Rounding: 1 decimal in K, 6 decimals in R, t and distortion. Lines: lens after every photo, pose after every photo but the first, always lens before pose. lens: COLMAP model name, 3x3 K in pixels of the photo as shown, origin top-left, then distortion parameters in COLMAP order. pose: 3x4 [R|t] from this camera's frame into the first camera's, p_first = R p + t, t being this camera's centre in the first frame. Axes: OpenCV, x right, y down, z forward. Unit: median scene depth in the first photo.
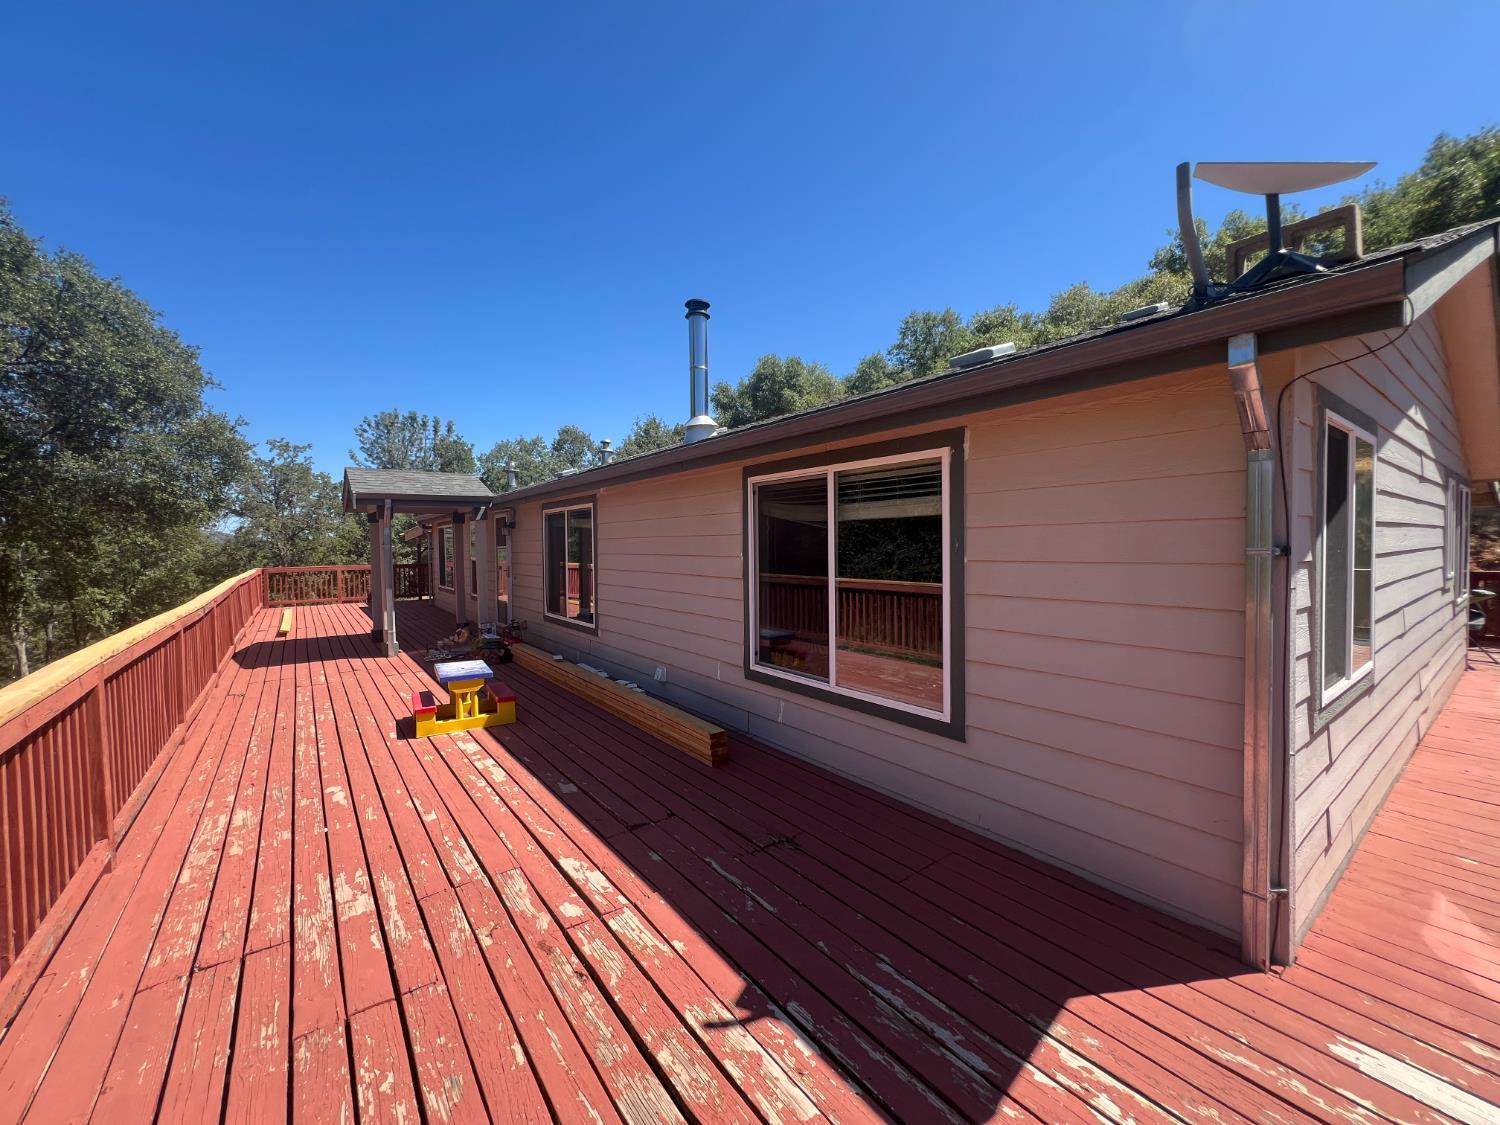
lens RADIAL K [[595.4, 0, 750.0], [0, 595.4, 562.5], [0, 0, 1]] dist [0.000356, 0.000313]
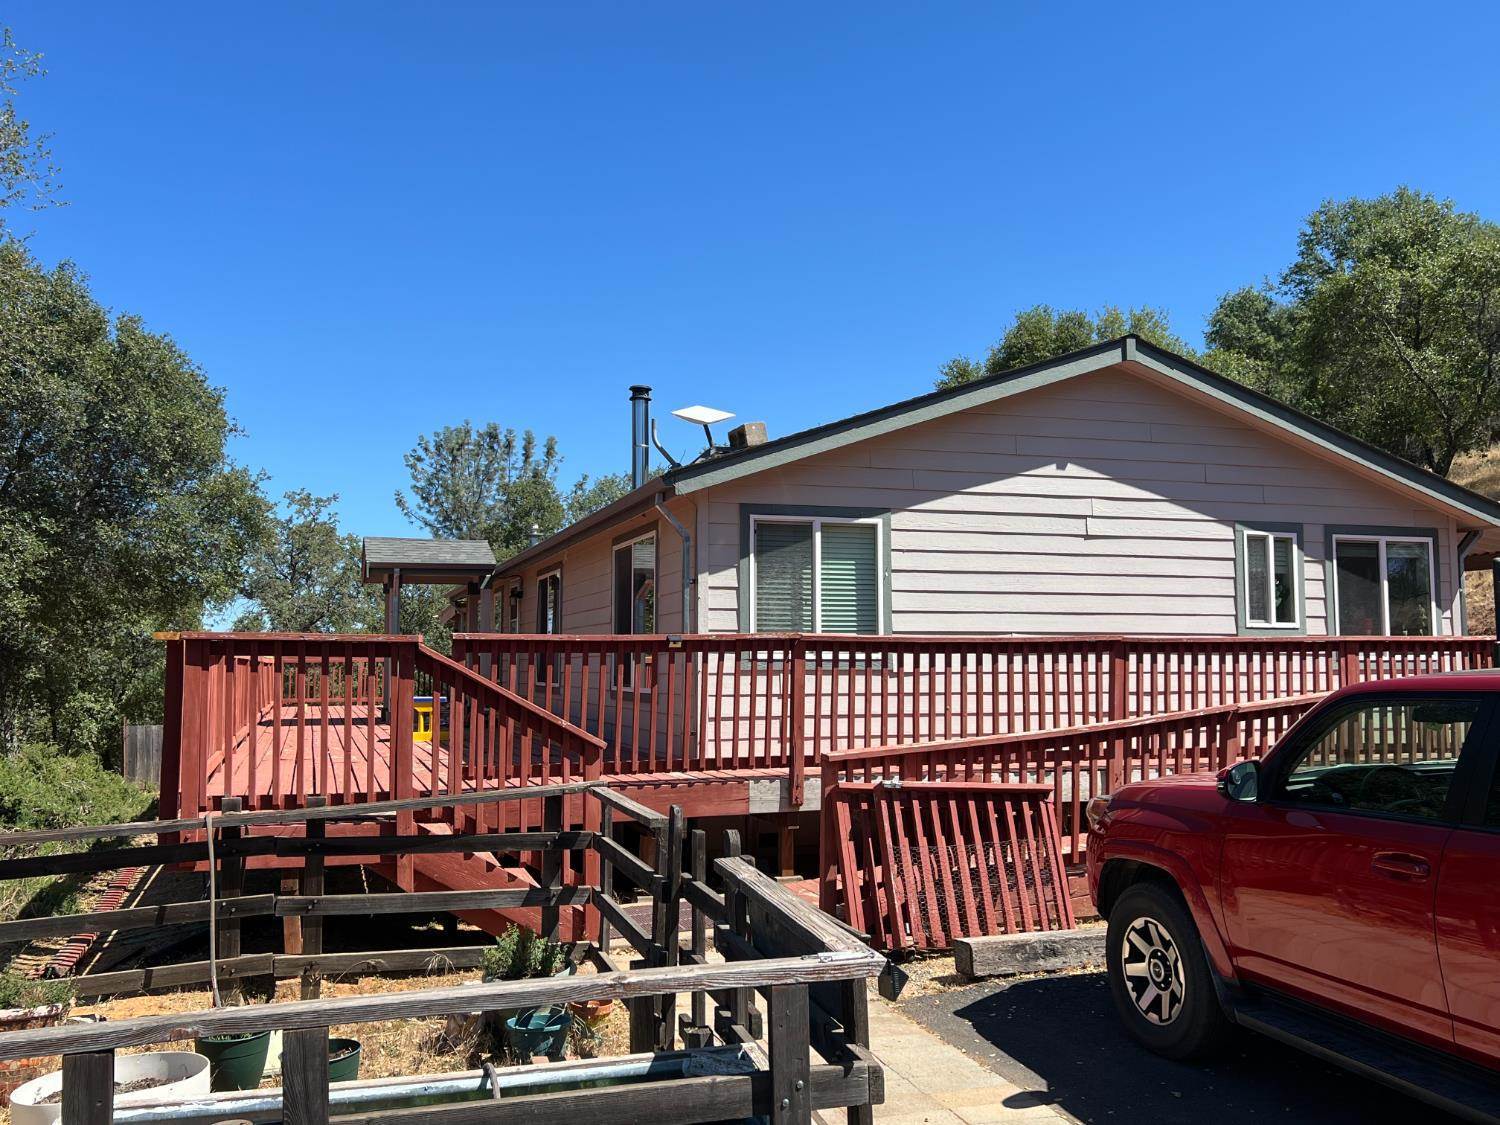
lens RADIAL K [[1291.3, 0, 750.0], [0, 1291.3, 562.5], [0, 0, 1]] dist [0.199559, -0.436782]
pose [[0.946976, -0.014858, -0.320961, 0.326644], [-0.020335, 0.994156, -0.106018, 0.052134], [0.320660, 0.106923, 0.941140, -0.437854]]
